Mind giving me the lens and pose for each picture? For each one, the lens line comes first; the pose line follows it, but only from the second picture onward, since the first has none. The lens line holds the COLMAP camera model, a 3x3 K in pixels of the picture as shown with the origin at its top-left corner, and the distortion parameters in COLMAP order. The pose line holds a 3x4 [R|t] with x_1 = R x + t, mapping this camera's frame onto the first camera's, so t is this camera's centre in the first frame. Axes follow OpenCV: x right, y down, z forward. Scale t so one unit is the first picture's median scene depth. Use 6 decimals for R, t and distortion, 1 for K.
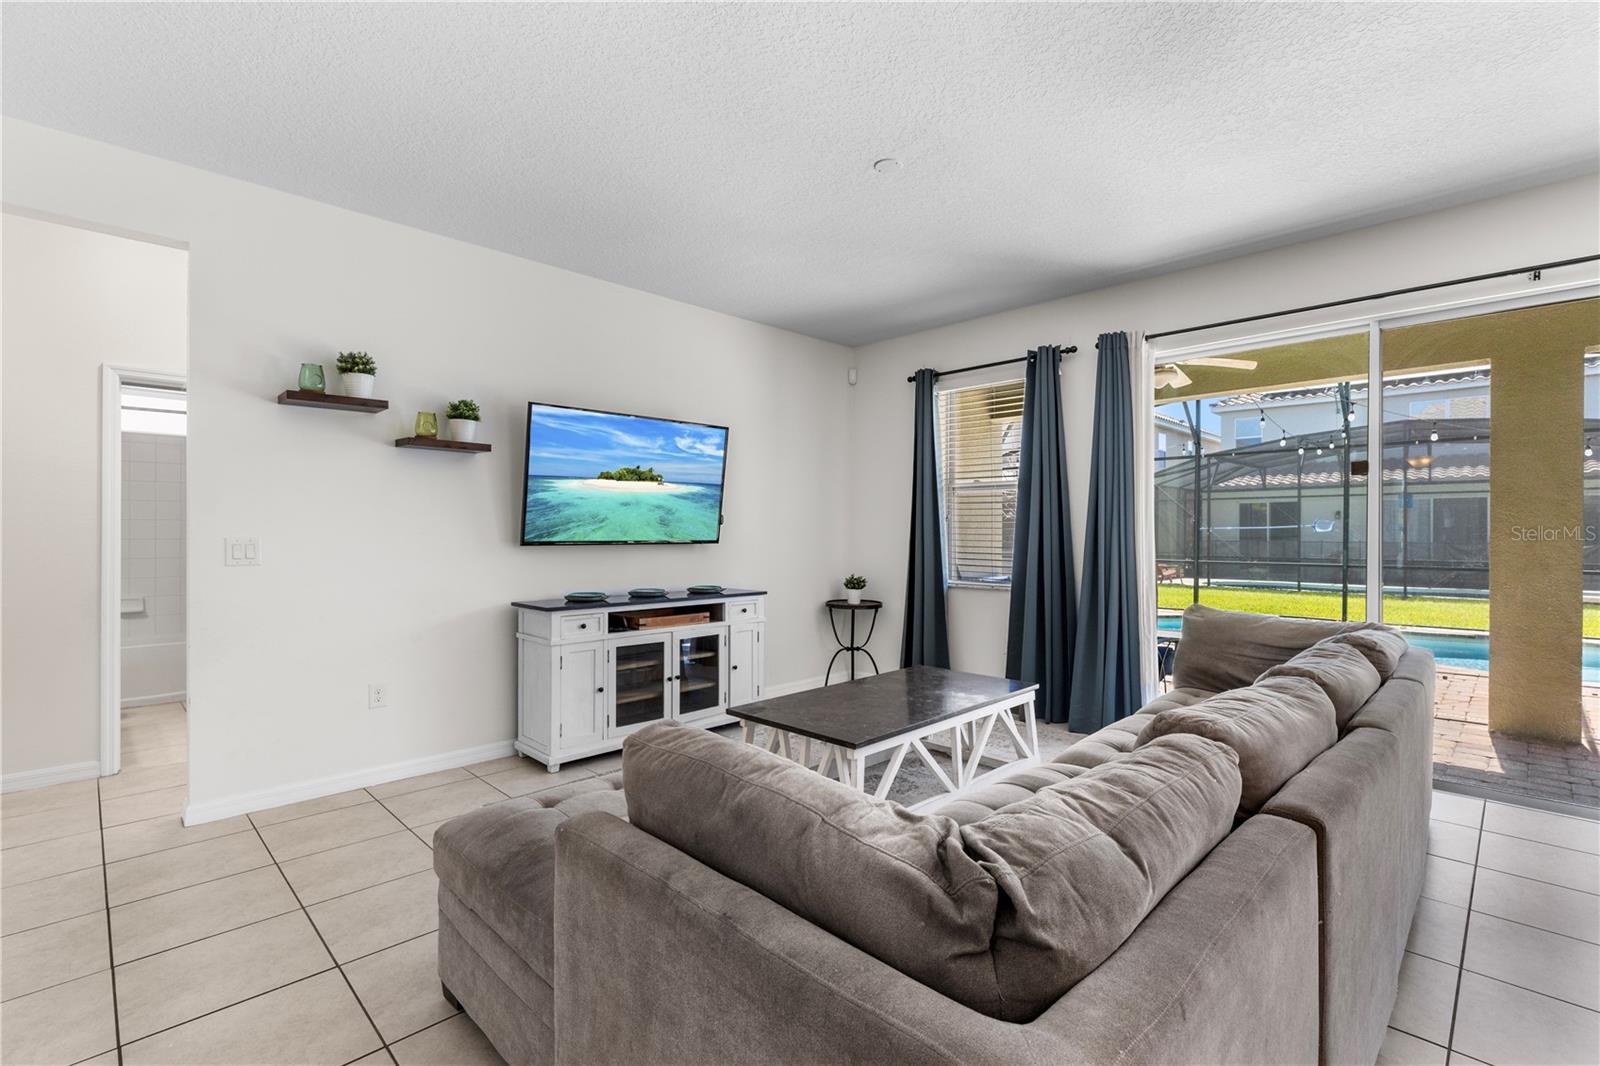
lens RADIAL K [[733.8, 0, 800.4], [0, 733.8, 537.1], [0, 0, 1]] dist [-0.000382, 0.000024]
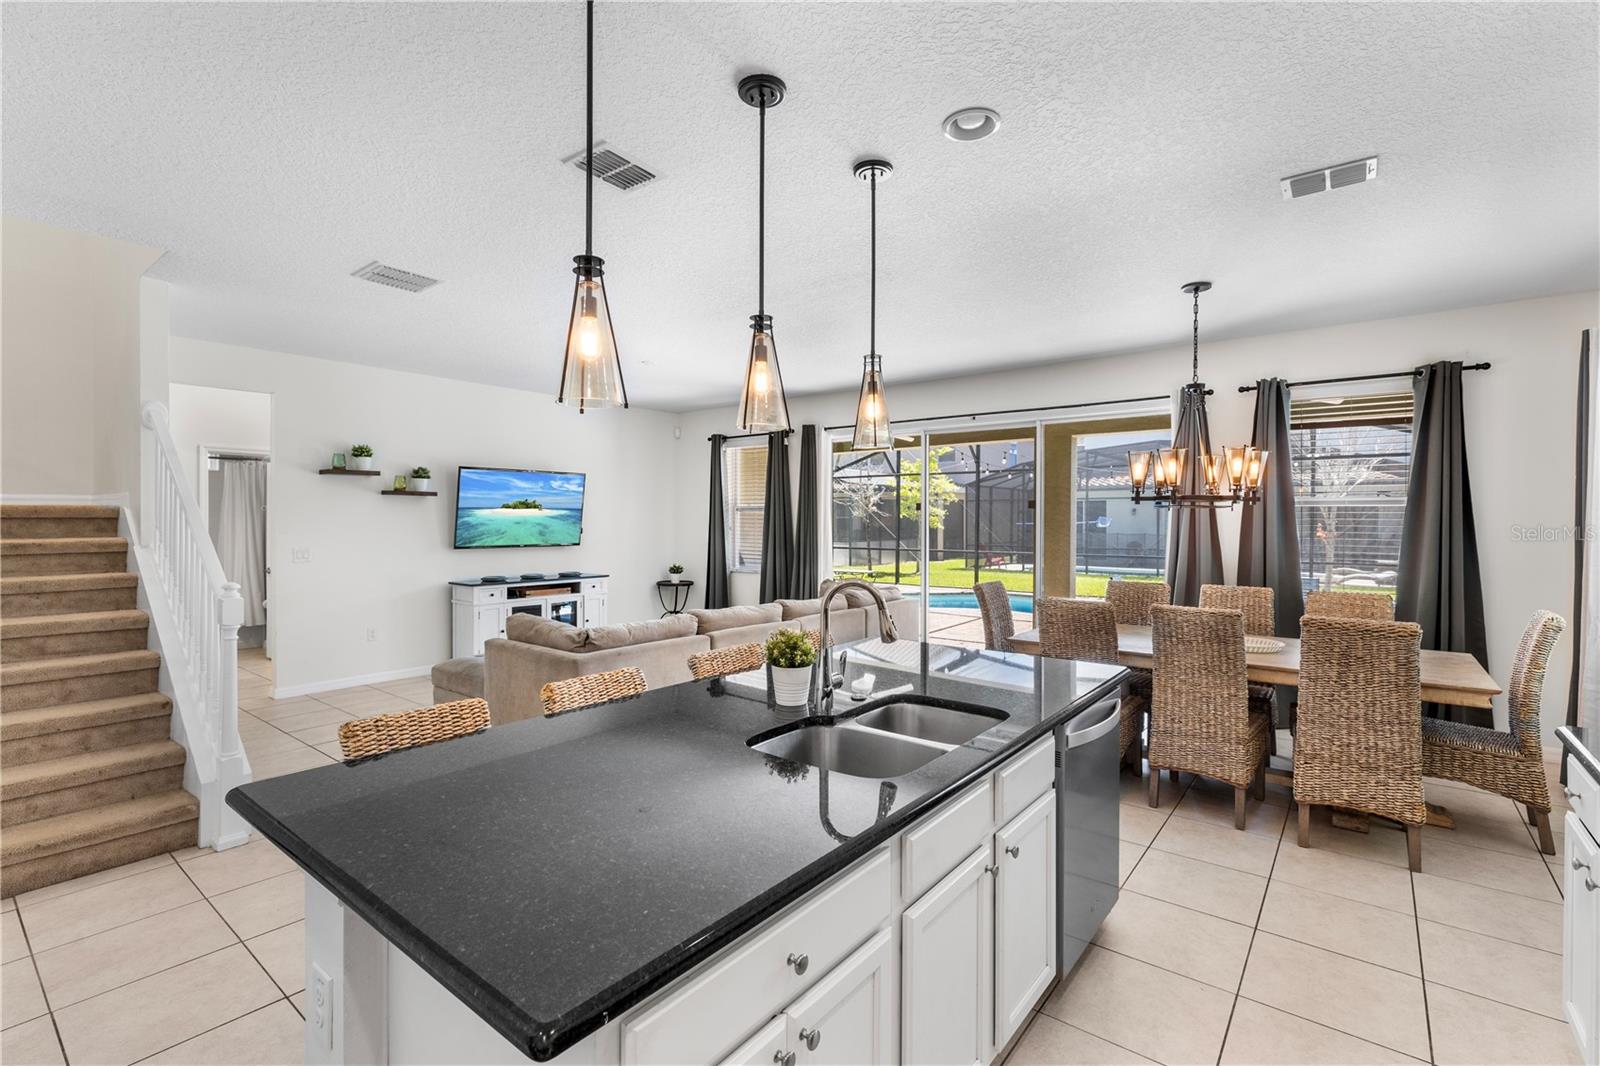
lens RADIAL K [[727.2, 0, 801.8], [0, 727.2, 531.1], [0, 0, 1]] dist [-0.000188, -0.000106]
pose [[0.993077, -0.000854, 0.117461, 0.212050], [-0.000159, 0.999963, 0.008615, -0.041612], [-0.117464, -0.008574, 0.993040, -0.731713]]
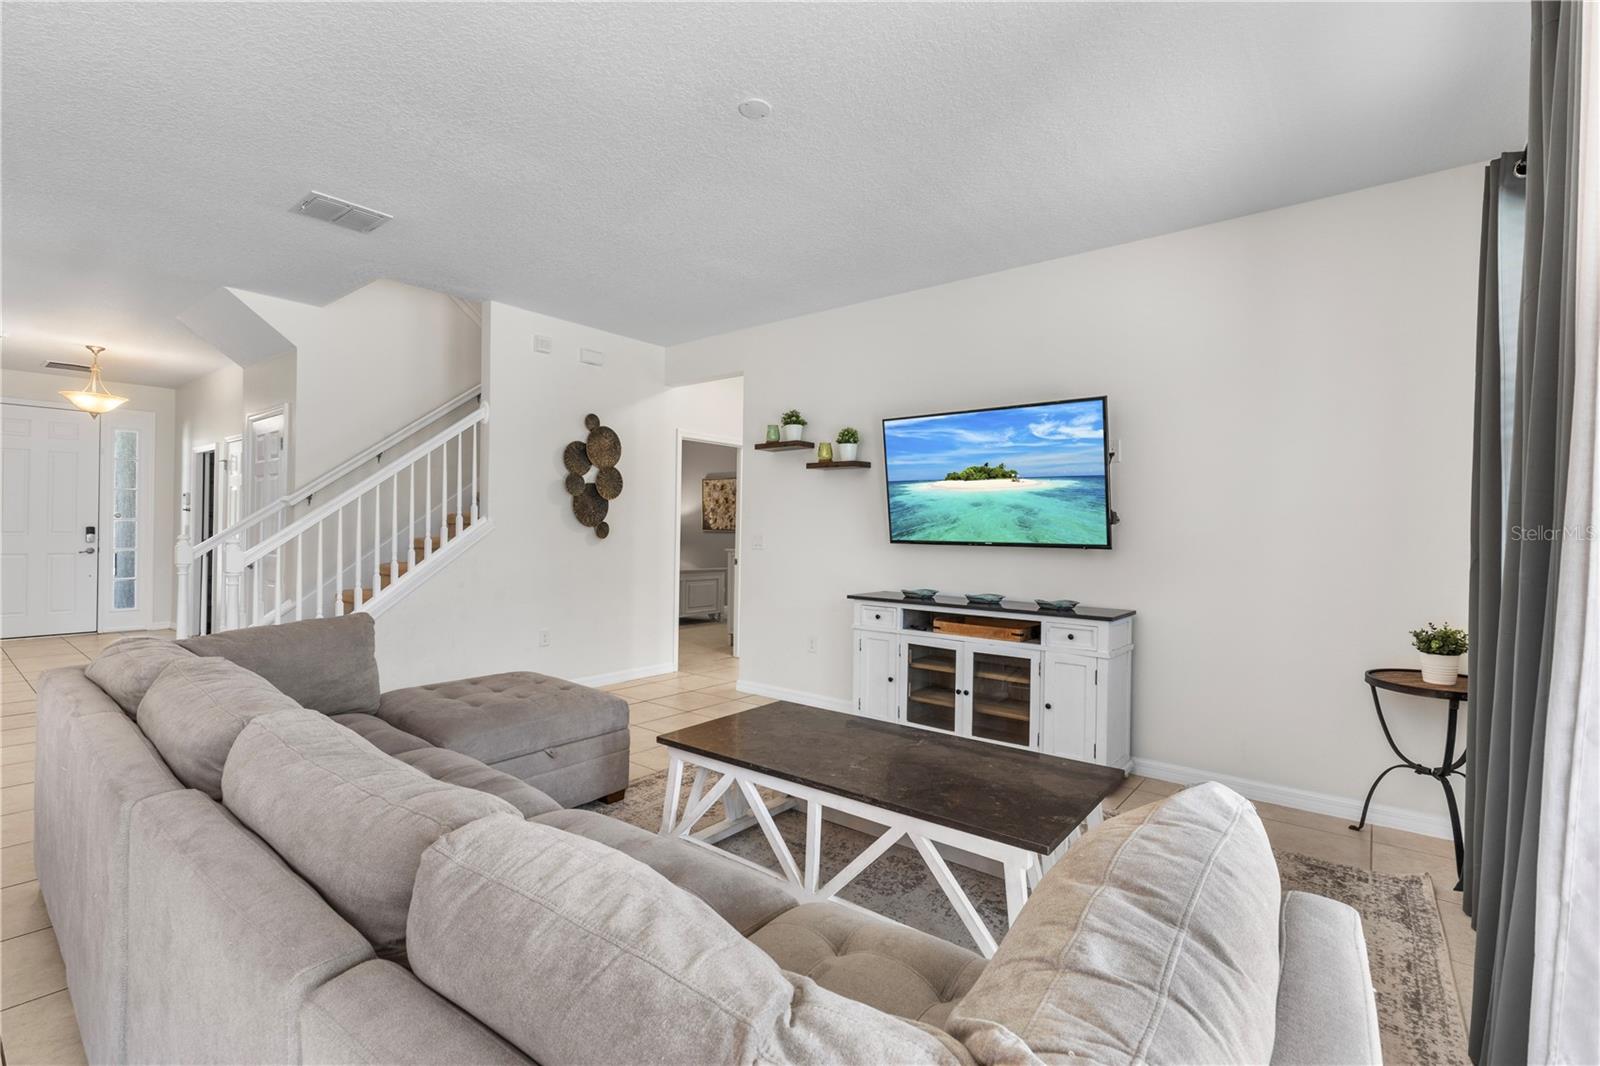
lens RADIAL K [[727.2, 0, 801.8], [0, 727.2, 531.1], [0, 0, 1]] dist [-0.000188, -0.000106]
pose [[0.112052, 0.007302, -0.993675, 0.706429], [-0.027577, 0.999611, 0.004236, -0.007512], [0.993320, 0.026927, 0.112210, 0.690797]]
